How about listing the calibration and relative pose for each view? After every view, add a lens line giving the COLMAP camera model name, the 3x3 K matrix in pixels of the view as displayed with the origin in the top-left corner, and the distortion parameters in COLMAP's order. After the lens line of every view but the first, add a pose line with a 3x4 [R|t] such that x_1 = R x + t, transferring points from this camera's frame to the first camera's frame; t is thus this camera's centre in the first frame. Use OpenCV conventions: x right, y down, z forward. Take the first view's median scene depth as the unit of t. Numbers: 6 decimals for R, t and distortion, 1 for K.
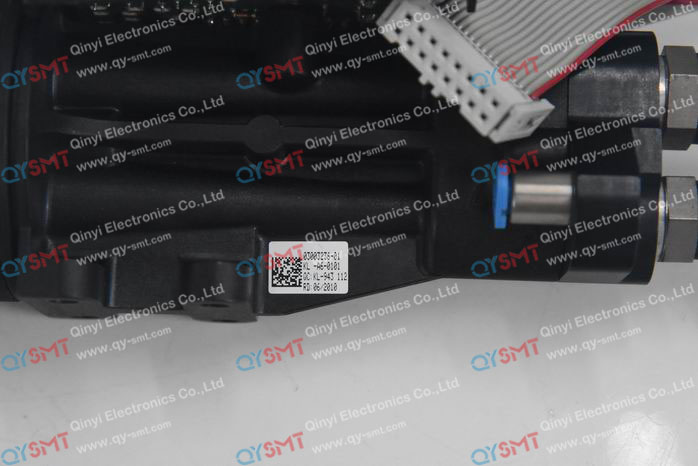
lens RADIAL K [[2183.1, 0, 349.0], [0, 2183.1, 233.0], [0, 0, 1]] dist [0.281844, 1.679474]
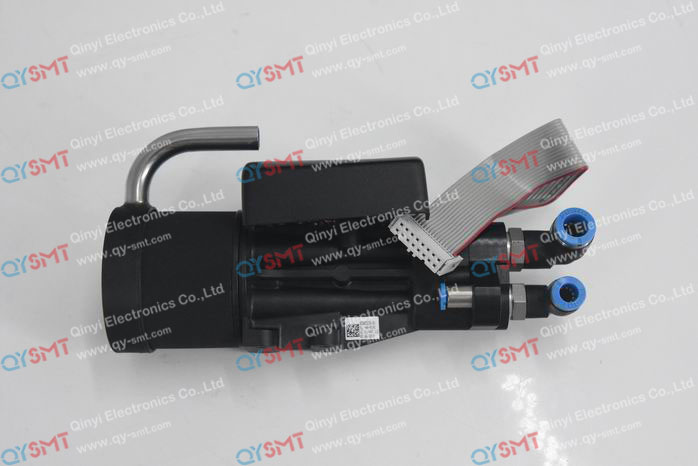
lens RADIAL K [[1169.9, 0, 349.0], [0, 1169.9, 233.0], [0, 0, 1]] dist [0.008958, -0.000212]
pose [[0.999282, -0.037019, -0.008123, -0.019216], [0.036603, 0.998251, -0.046433, -0.029519], [0.009828, 0.046103, 0.998888, -0.271519]]
